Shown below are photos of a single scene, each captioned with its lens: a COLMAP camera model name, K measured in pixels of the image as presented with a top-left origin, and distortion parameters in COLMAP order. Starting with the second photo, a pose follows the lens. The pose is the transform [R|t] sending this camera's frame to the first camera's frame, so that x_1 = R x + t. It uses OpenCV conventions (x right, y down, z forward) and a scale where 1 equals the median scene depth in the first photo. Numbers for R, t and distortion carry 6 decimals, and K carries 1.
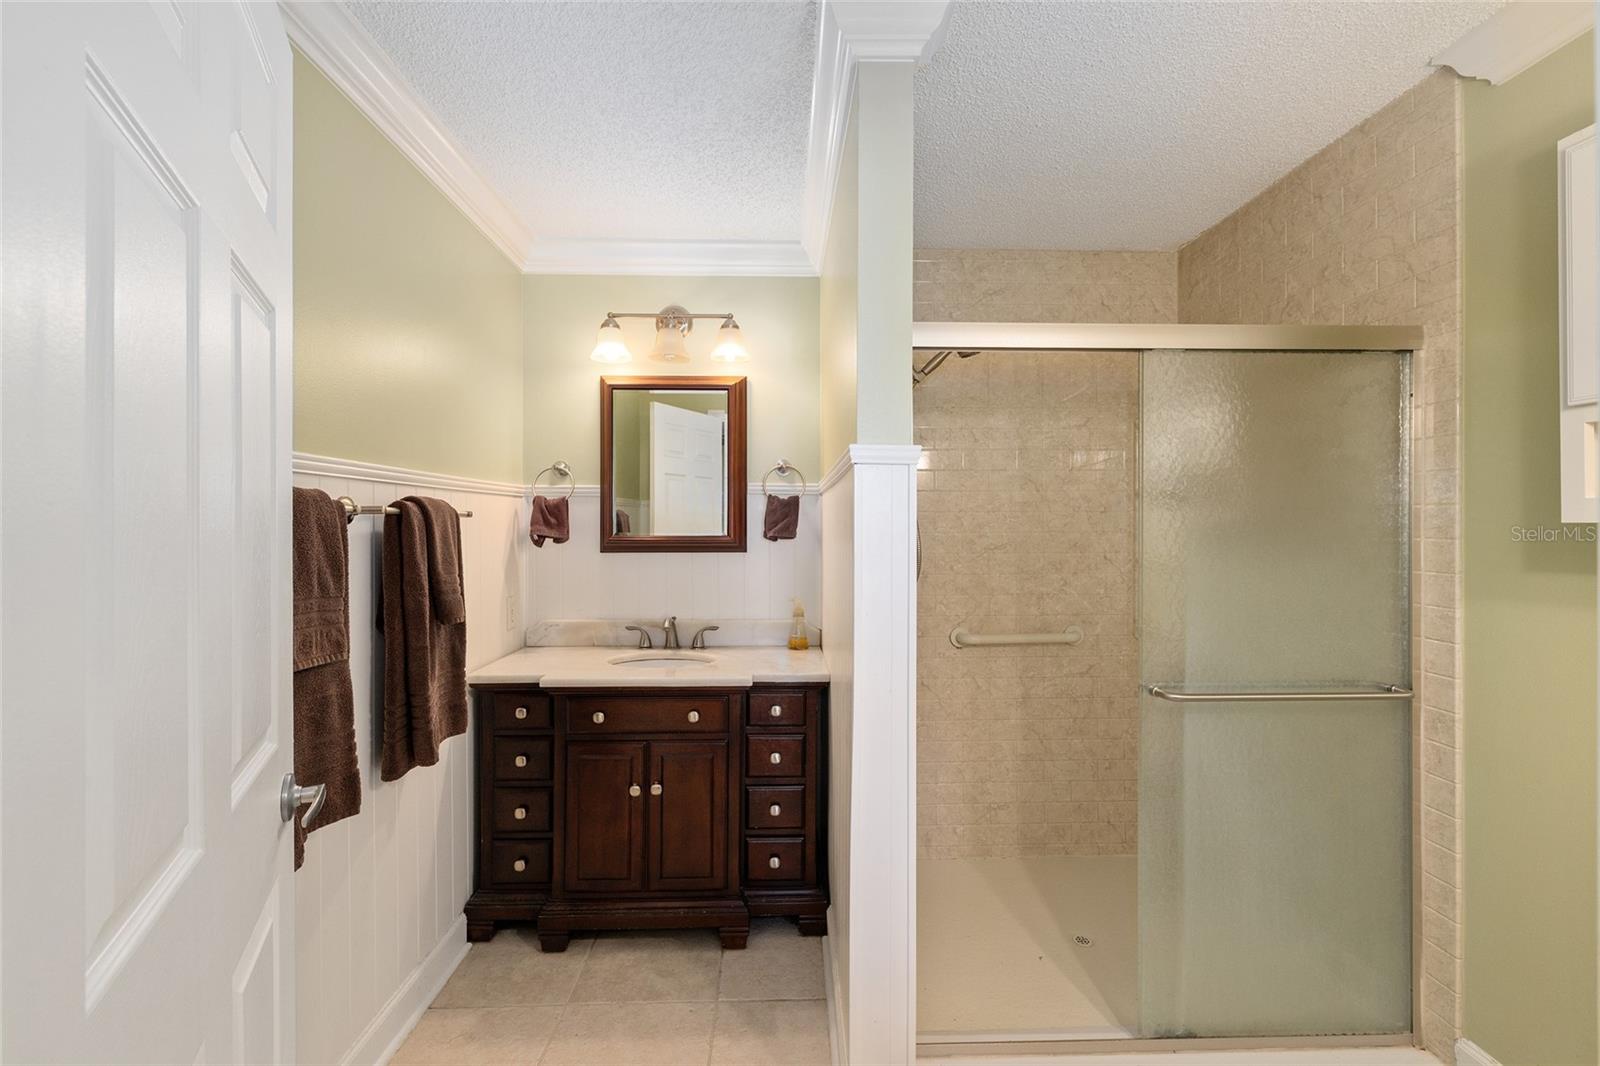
lens RADIAL K [[677.4, 0, 804.1], [0, 677.4, 522.8], [0, 0, 1]] dist [-0.001129, 0.000819]
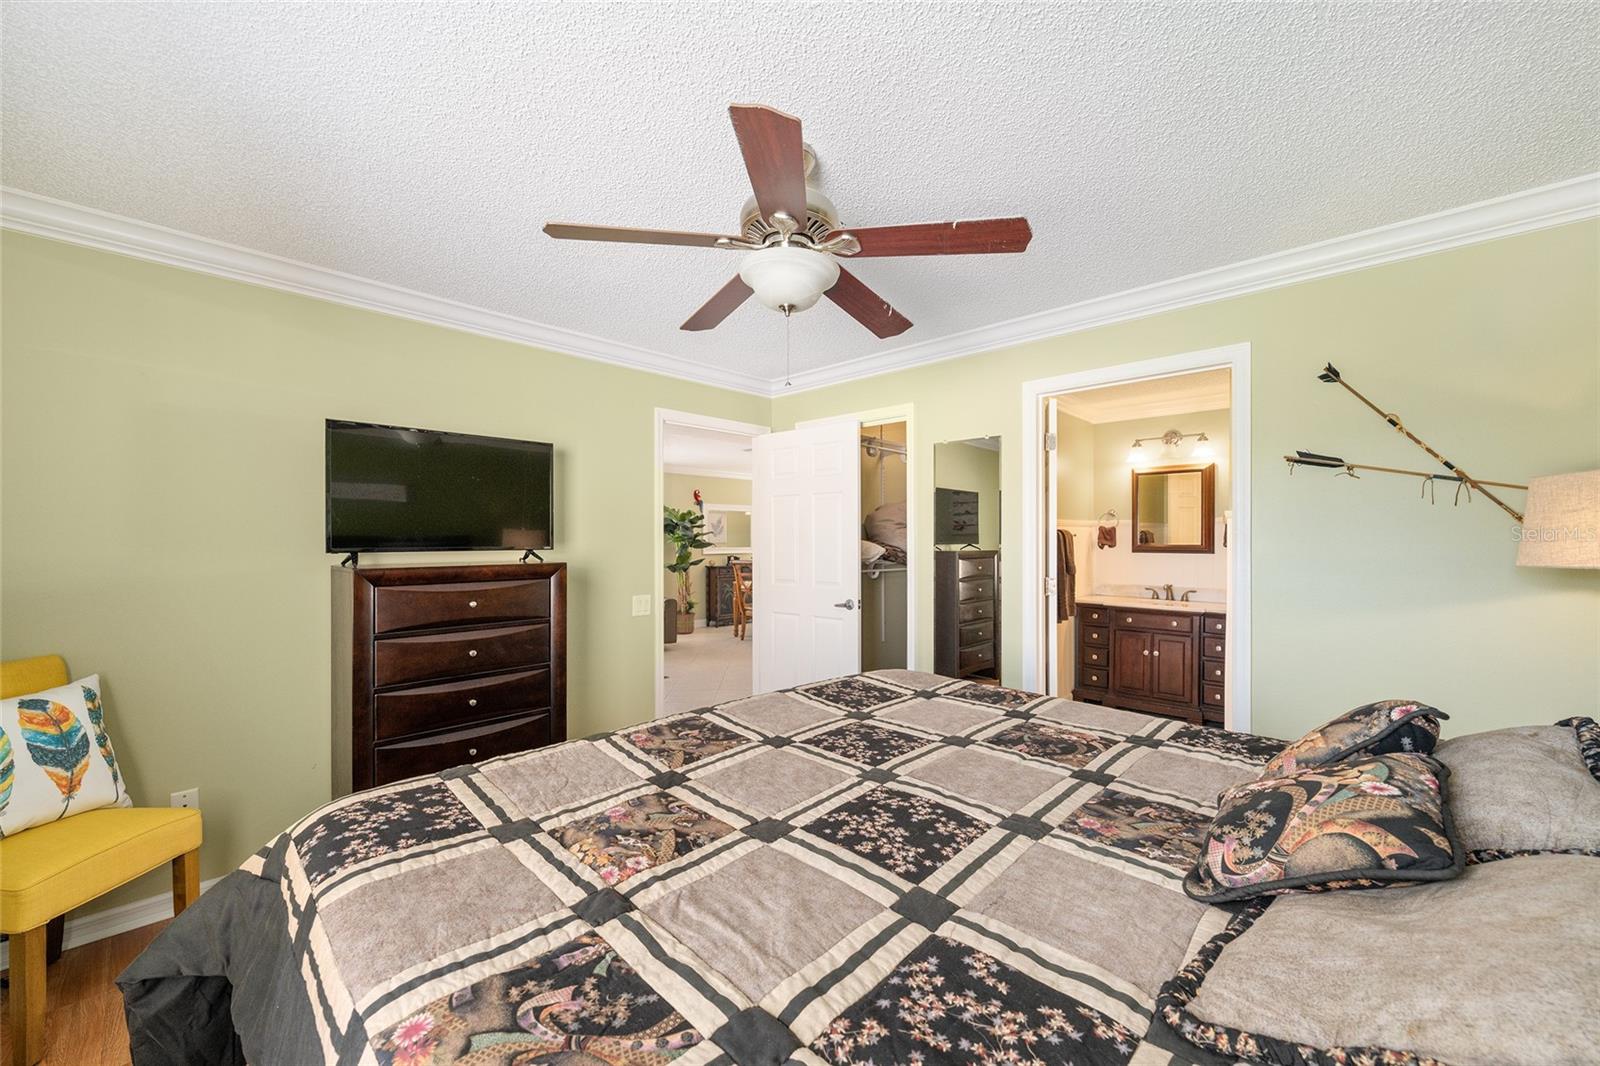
lens RADIAL K [[626.5, 0, 795.2], [0, 626.5, 531.4], [0, 0, 1]] dist [0.000438, 0.000187]
pose [[0.695220, 0.000170, -0.718797, 0.394033], [-0.004198, 0.999984, -0.003823, -0.010211], [0.718785, 0.005675, 0.695210, -1.173632]]
